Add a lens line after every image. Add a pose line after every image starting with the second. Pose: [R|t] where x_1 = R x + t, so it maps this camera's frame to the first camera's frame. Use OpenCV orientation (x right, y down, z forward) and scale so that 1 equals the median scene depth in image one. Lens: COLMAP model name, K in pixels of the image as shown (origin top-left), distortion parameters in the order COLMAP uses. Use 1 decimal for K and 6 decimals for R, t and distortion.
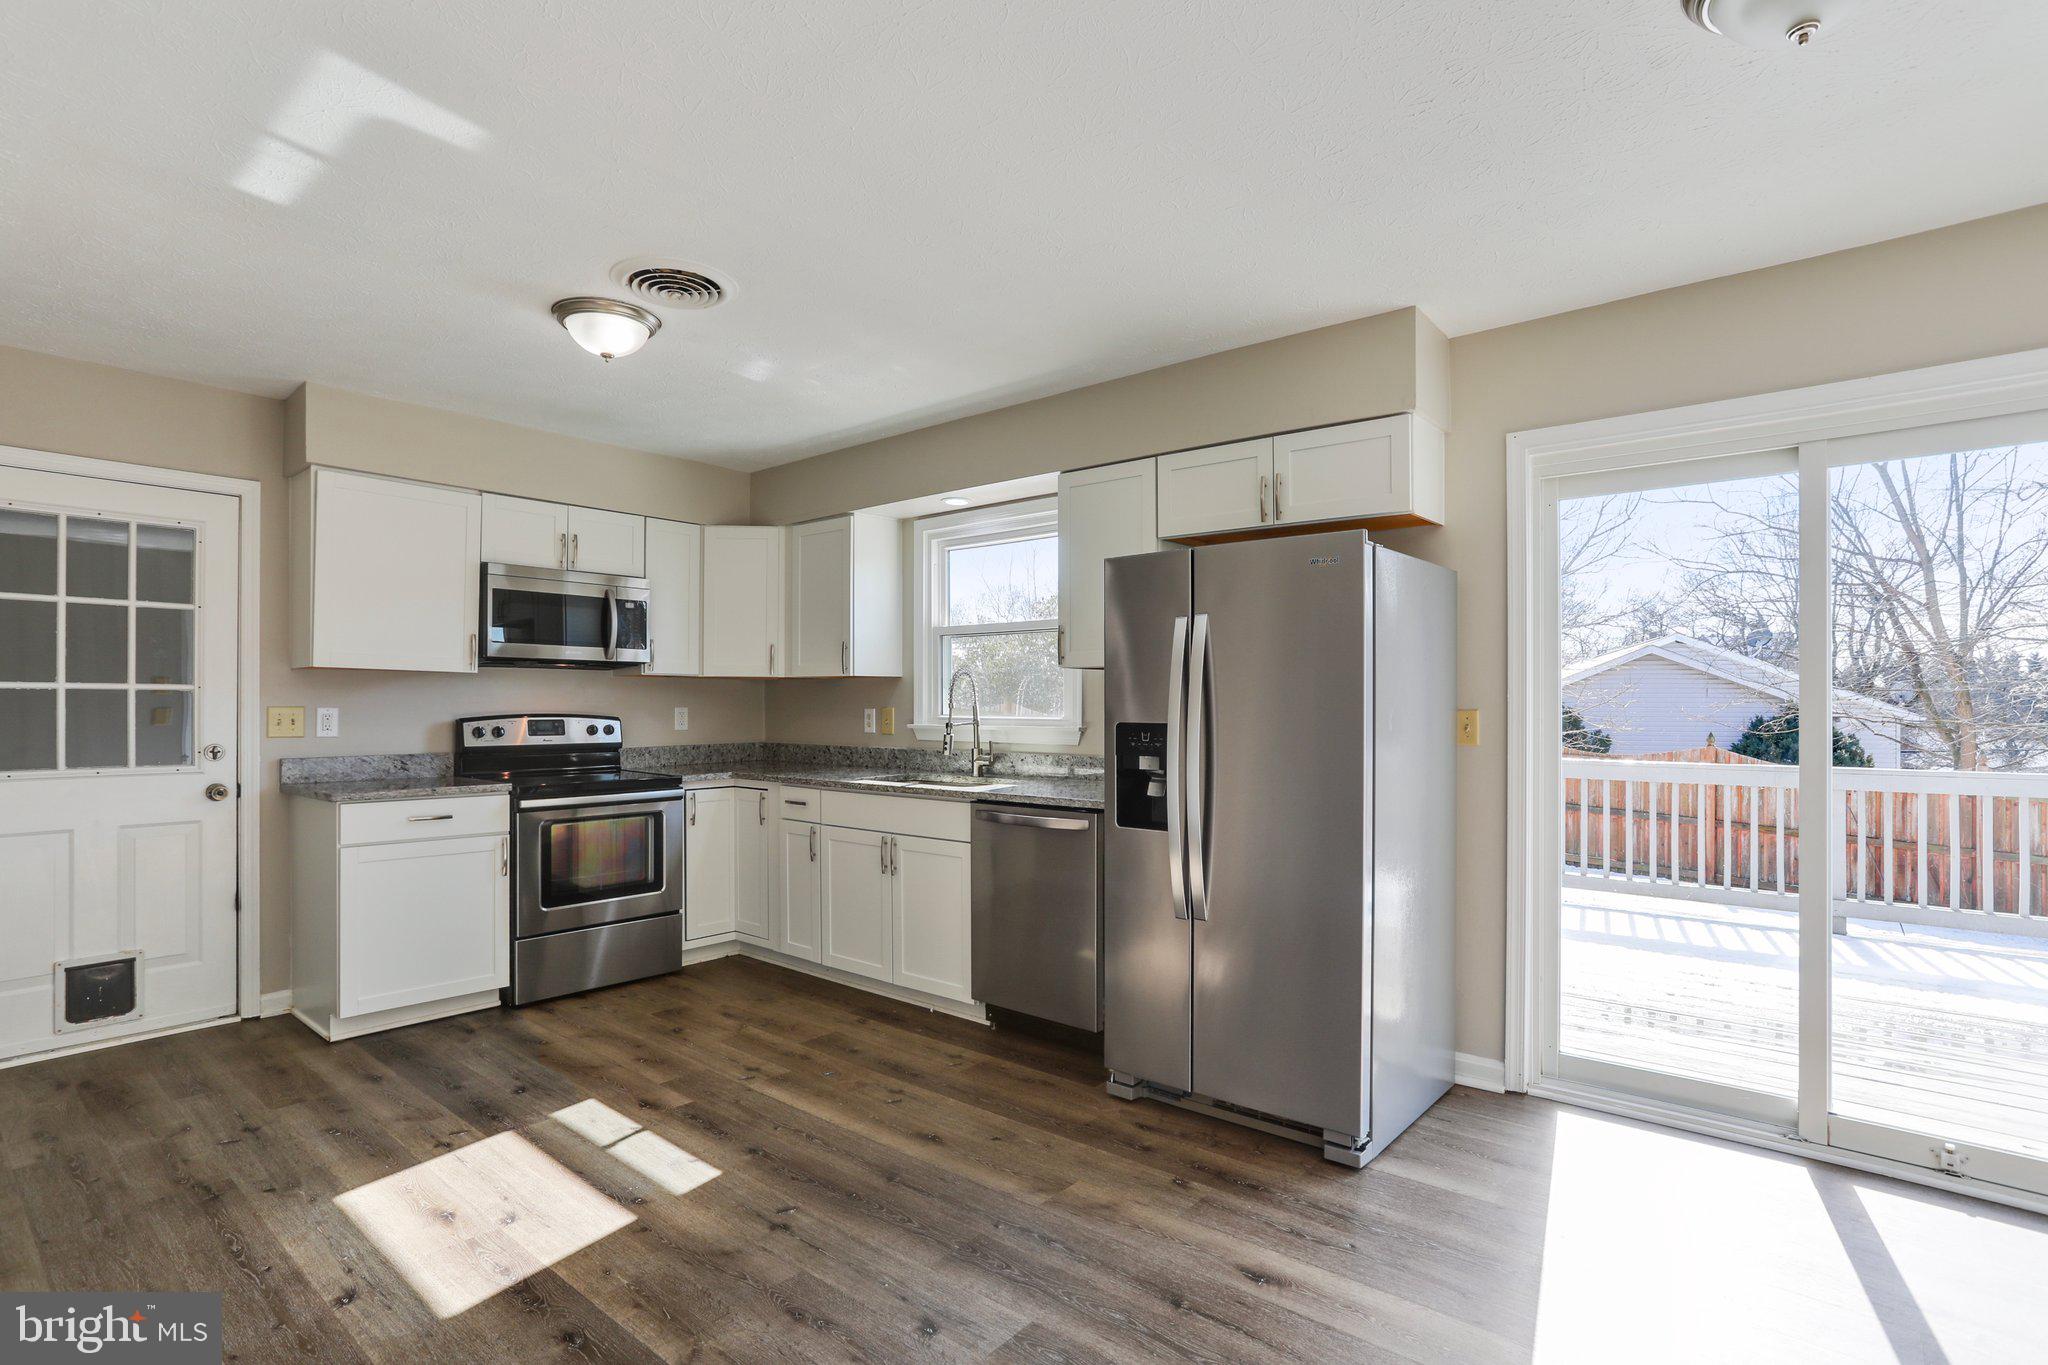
lens RADIAL K [[998.2, 0, 1011.3], [0, 998.2, 707.0], [0, 0, 1]] dist [-0.044131, 0.022226]
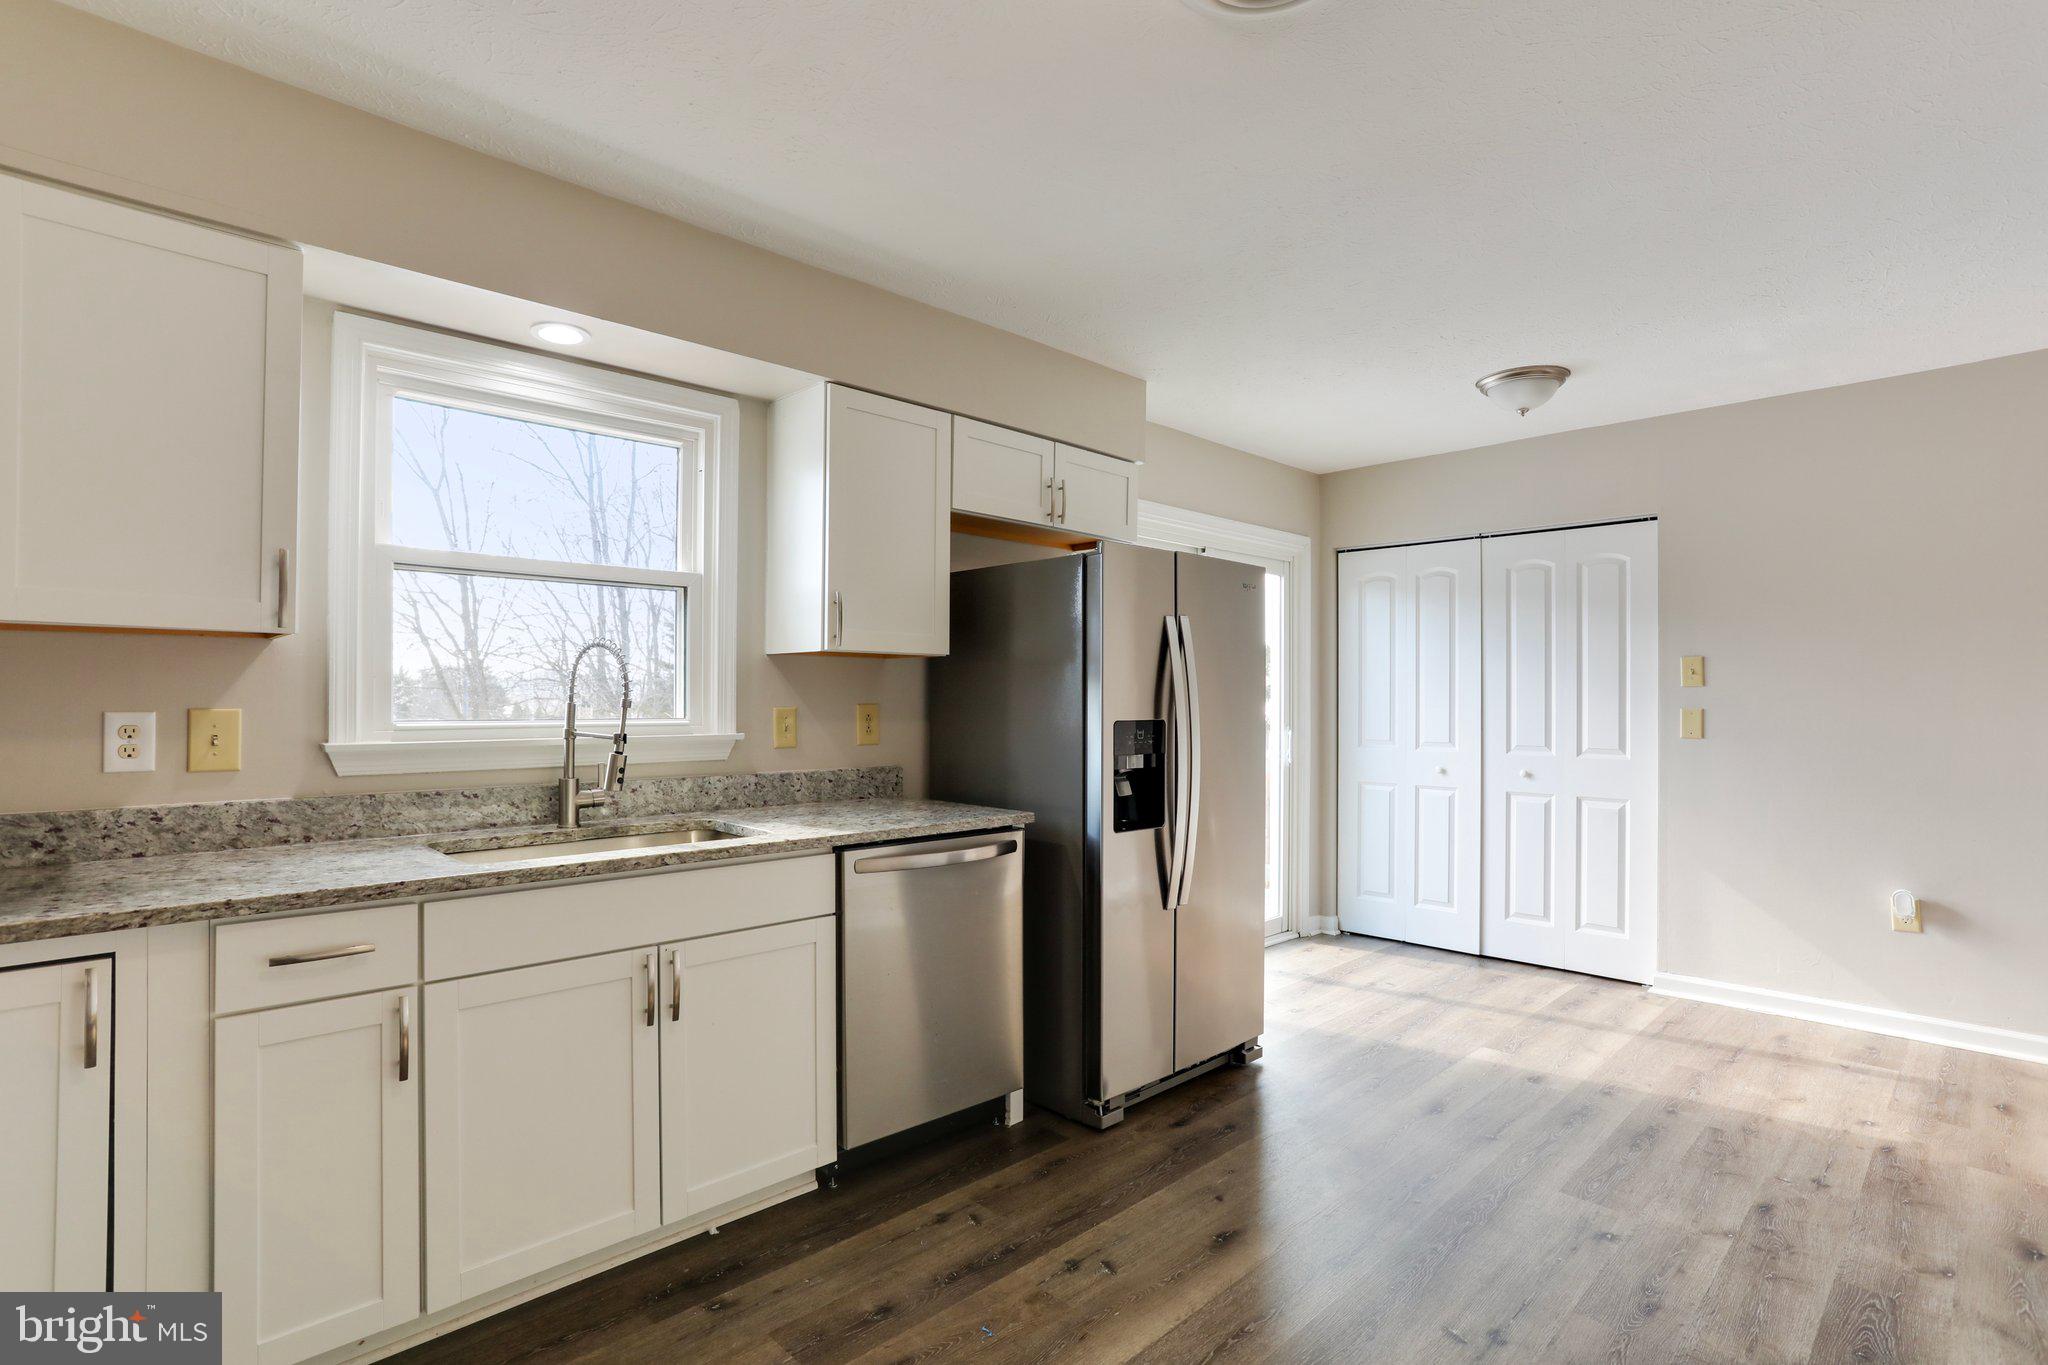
lens RADIAL K [[1001.3, 0, 1026.9], [0, 1001.3, 682.1], [0, 0, 1]] dist [-0.058578, 0.032506]
pose [[0.091555, 0.015612, 0.995678, -0.558548], [0.003070, 0.999868, -0.015960, -0.003352], [-0.995795, 0.004518, 0.091495, 0.672932]]
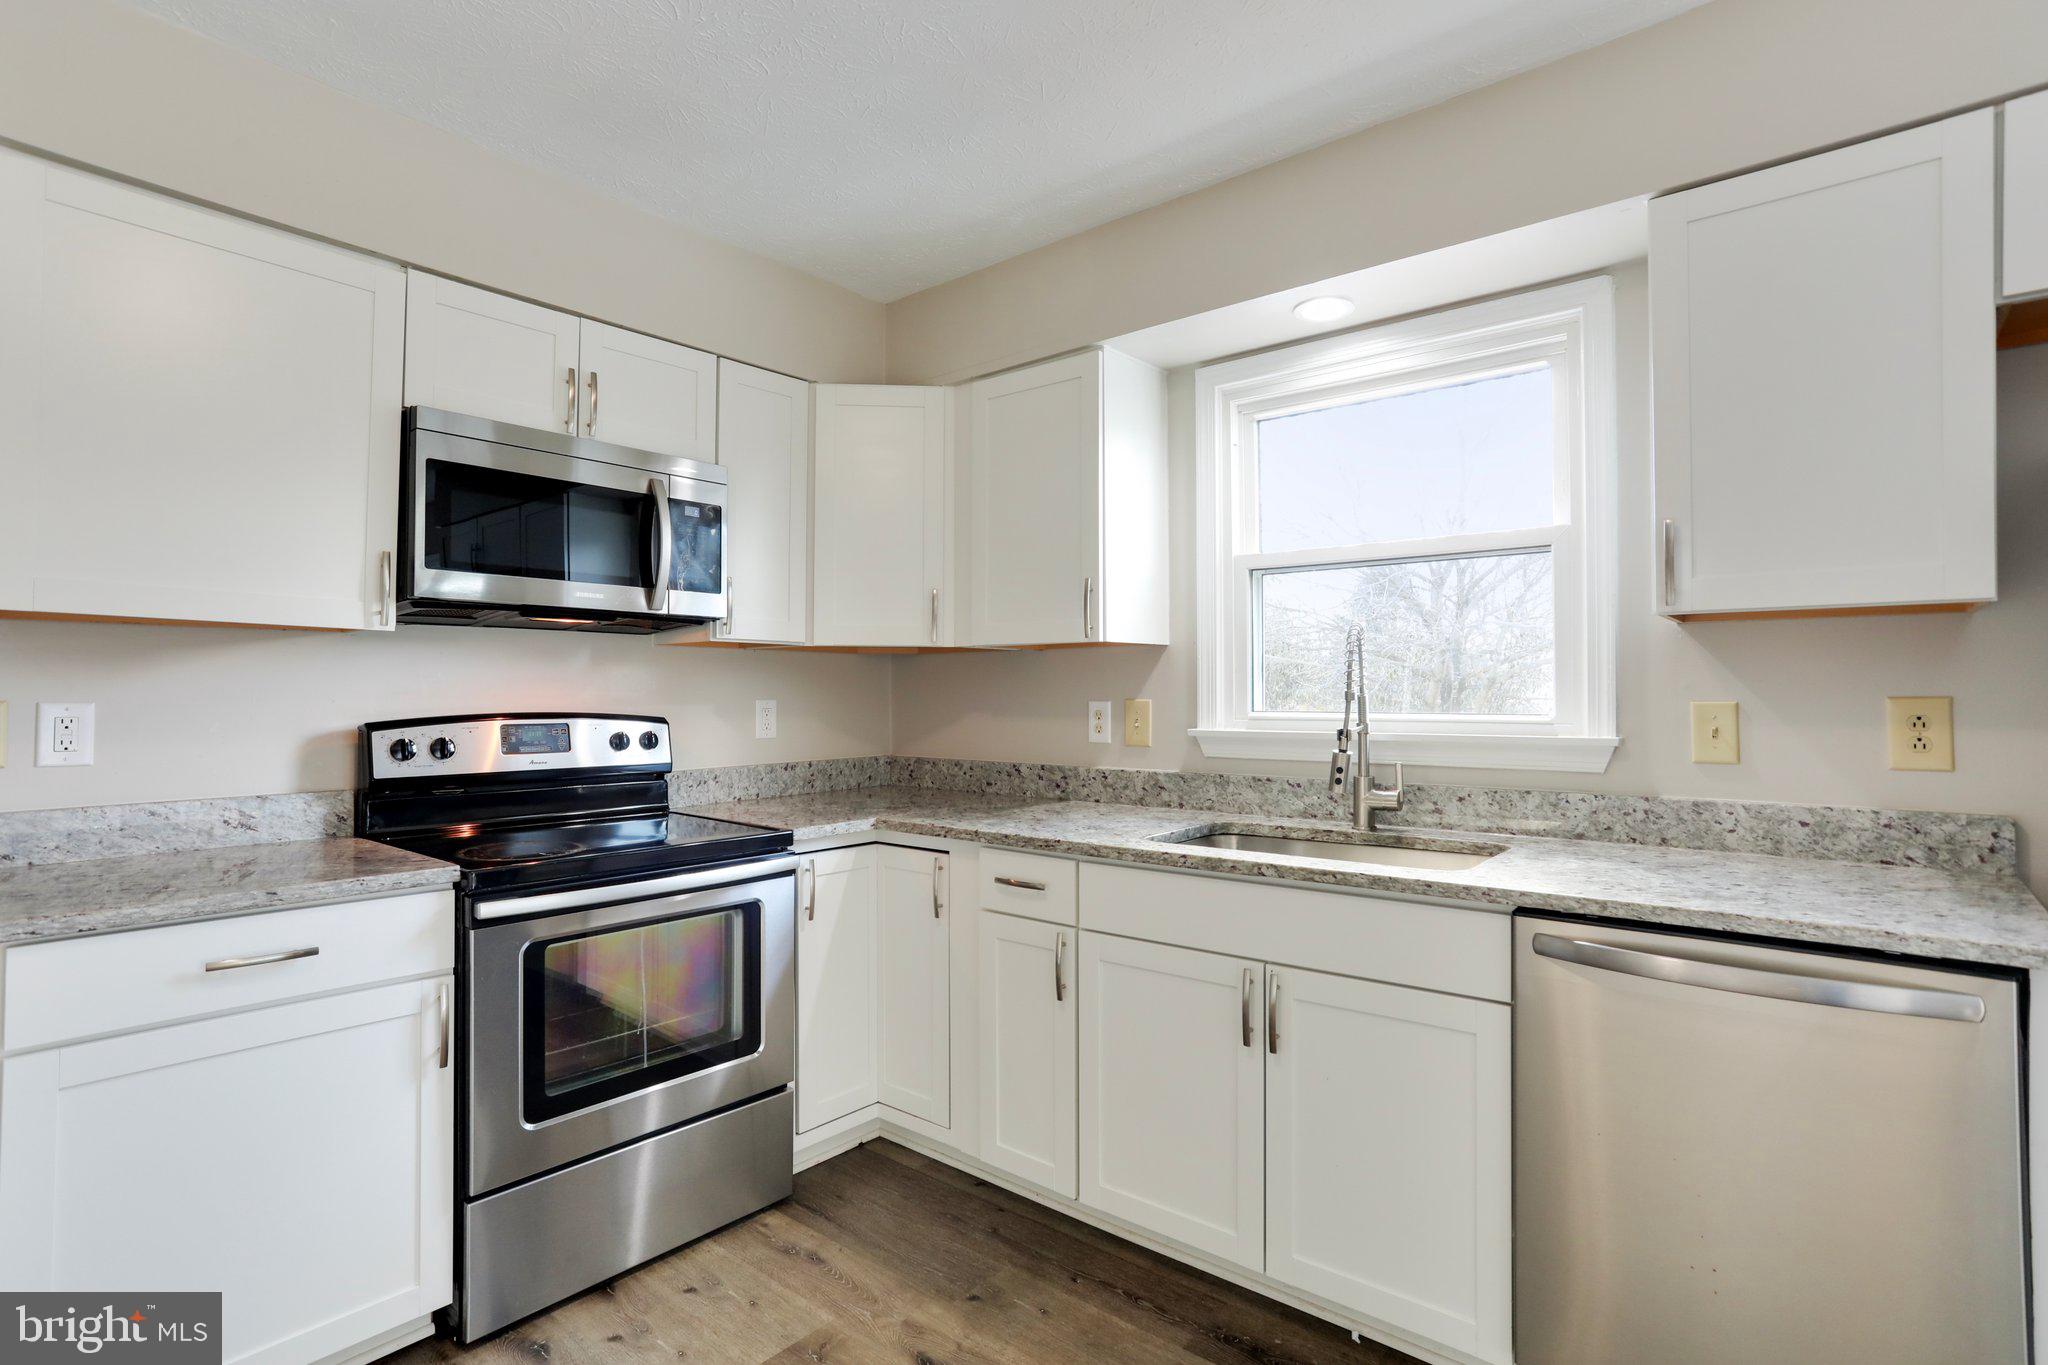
lens RADIAL K [[1001.3, 0, 1026.9], [0, 1001.3, 682.1], [0, 0, 1]] dist [-0.058578, 0.032506]
pose [[0.999850, -0.002911, 0.017069, -0.216229], [0.003181, 0.999870, -0.015798, -0.000478], [-0.017021, 0.015850, 0.999730, 0.466758]]
